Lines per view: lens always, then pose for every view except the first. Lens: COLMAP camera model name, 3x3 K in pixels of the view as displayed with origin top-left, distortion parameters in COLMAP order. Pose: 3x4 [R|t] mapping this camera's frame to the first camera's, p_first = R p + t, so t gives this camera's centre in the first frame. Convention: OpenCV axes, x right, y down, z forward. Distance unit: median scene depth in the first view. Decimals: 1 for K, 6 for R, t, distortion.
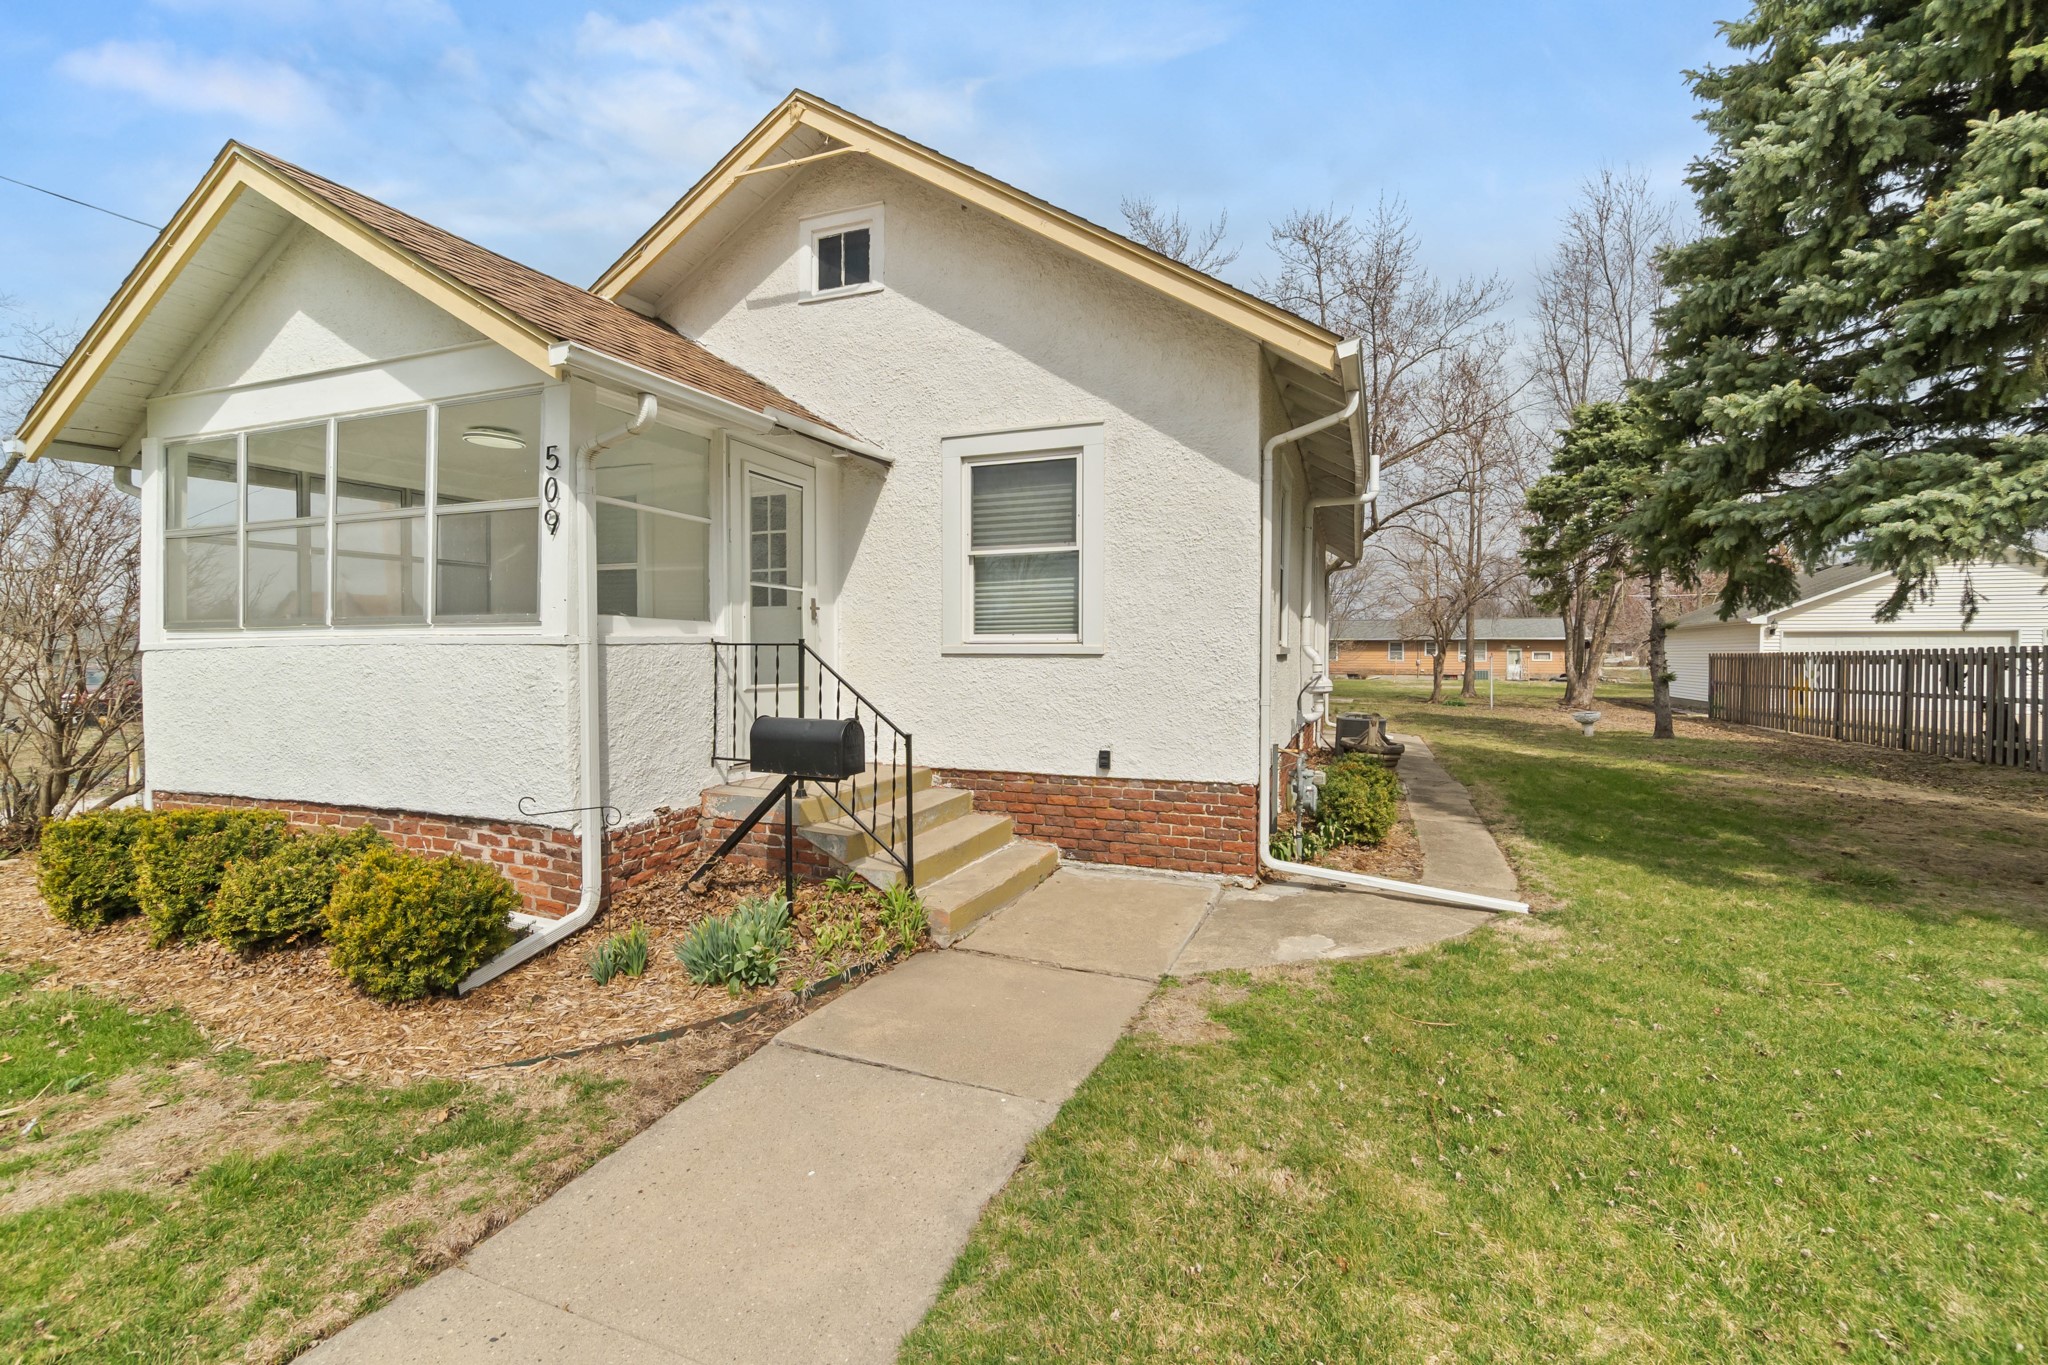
lens RADIAL K [[892.8, 0, 1027.7], [0, 892.8, 677.2], [0, 0, 1]] dist [0.002824, -0.000112]
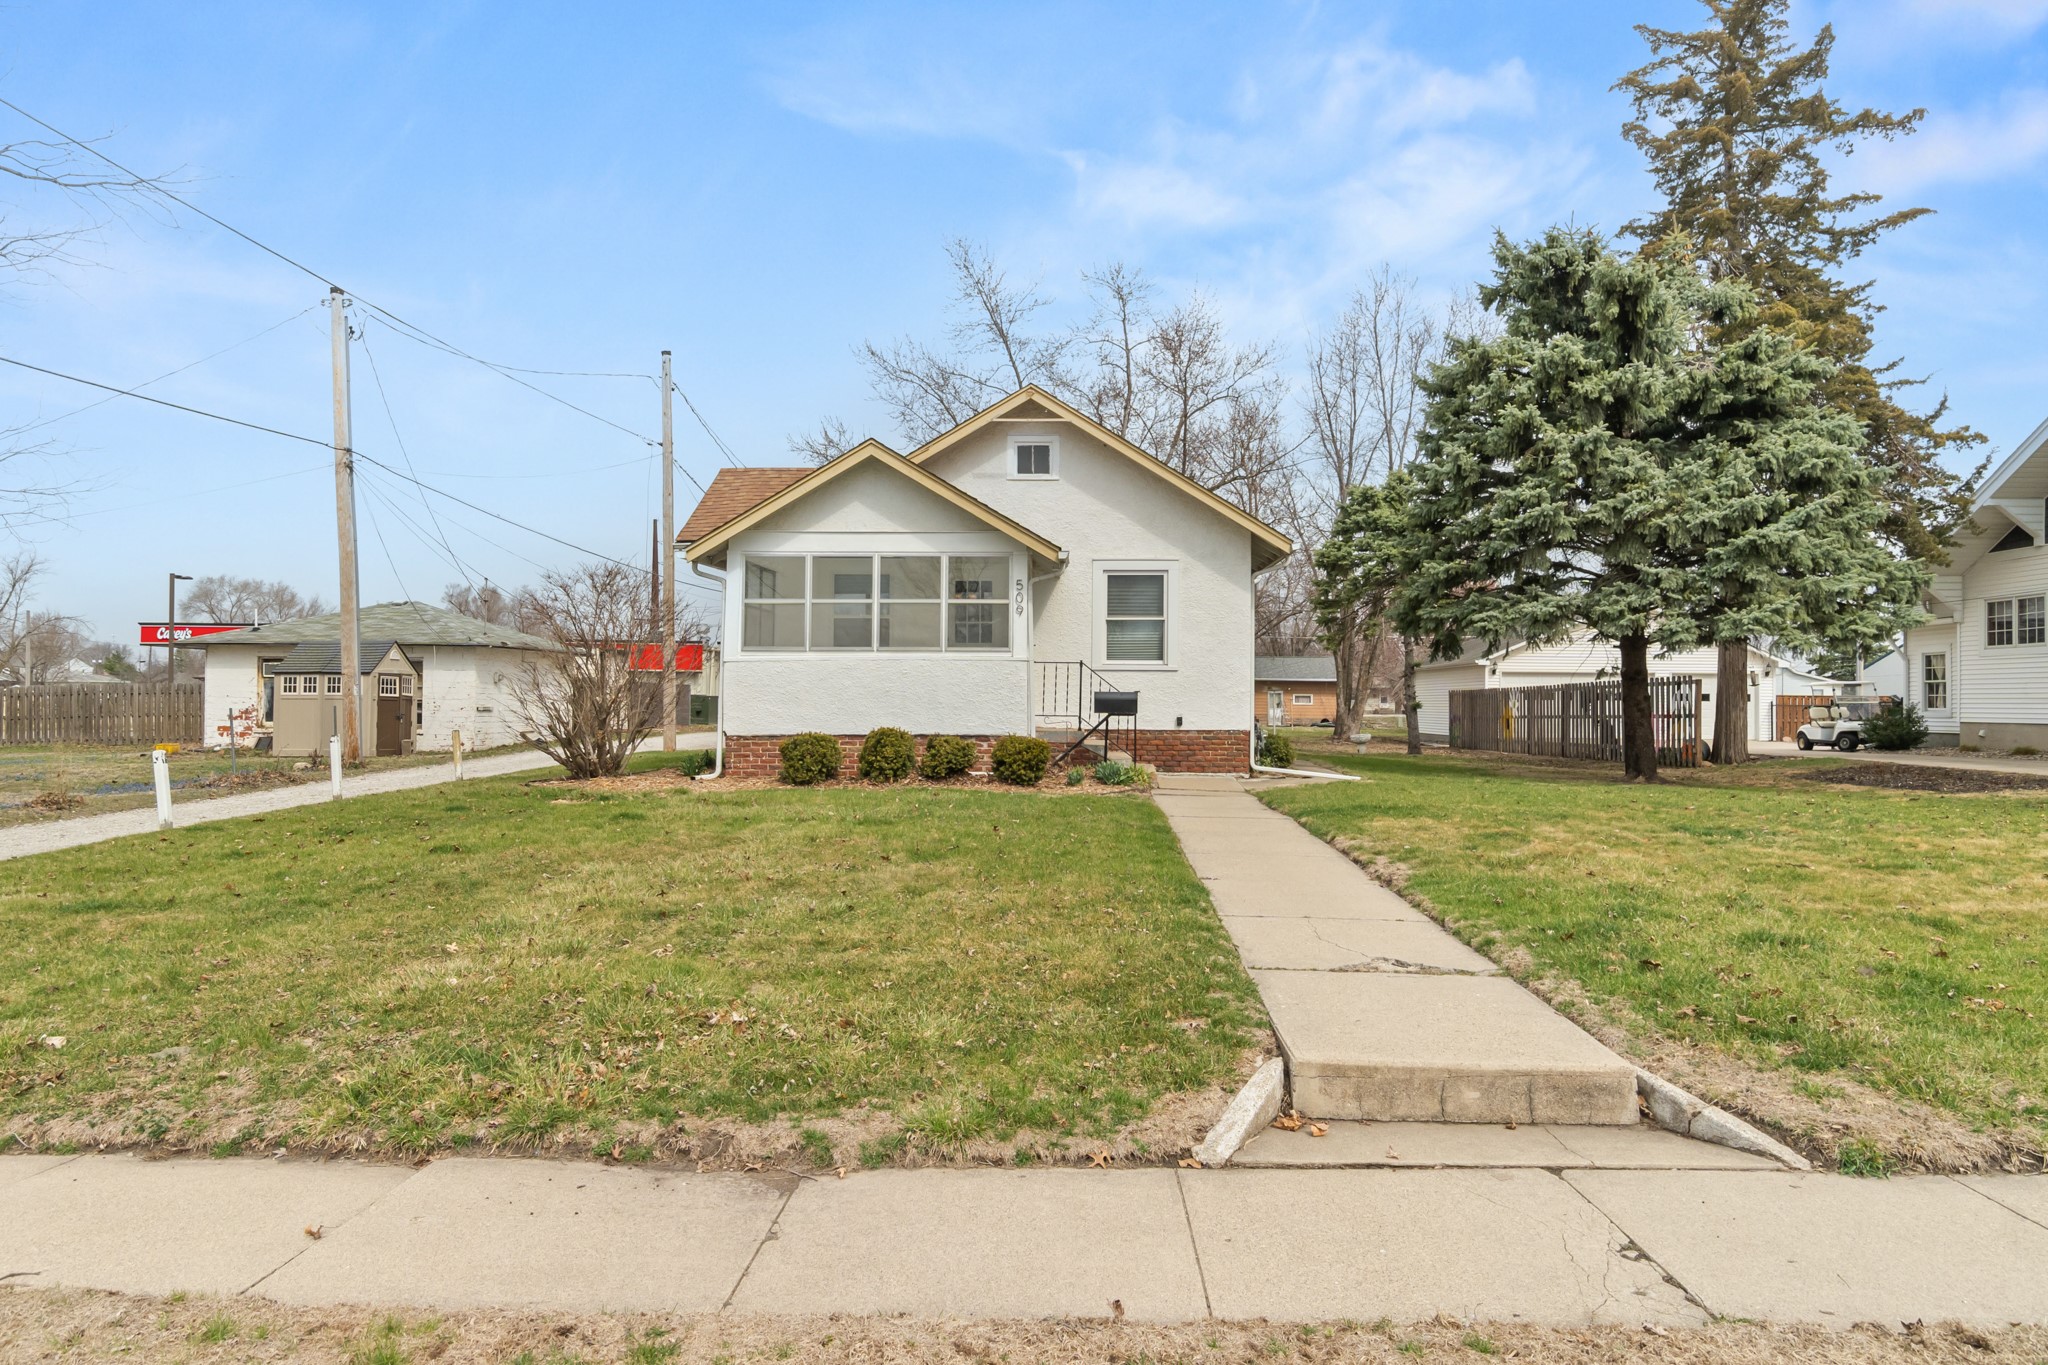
lens RADIAL K [[1306.2, 0, 1022.1], [0, 1306.2, 683.1], [0, 0, 1]] dist [-0.006019, -0.000247]
pose [[0.948230, 0.008811, 0.317462, -1.057791], [0.004094, 0.999193, -0.039961, 0.107144], [-0.317558, 0.039192, 0.947429, -1.519228]]
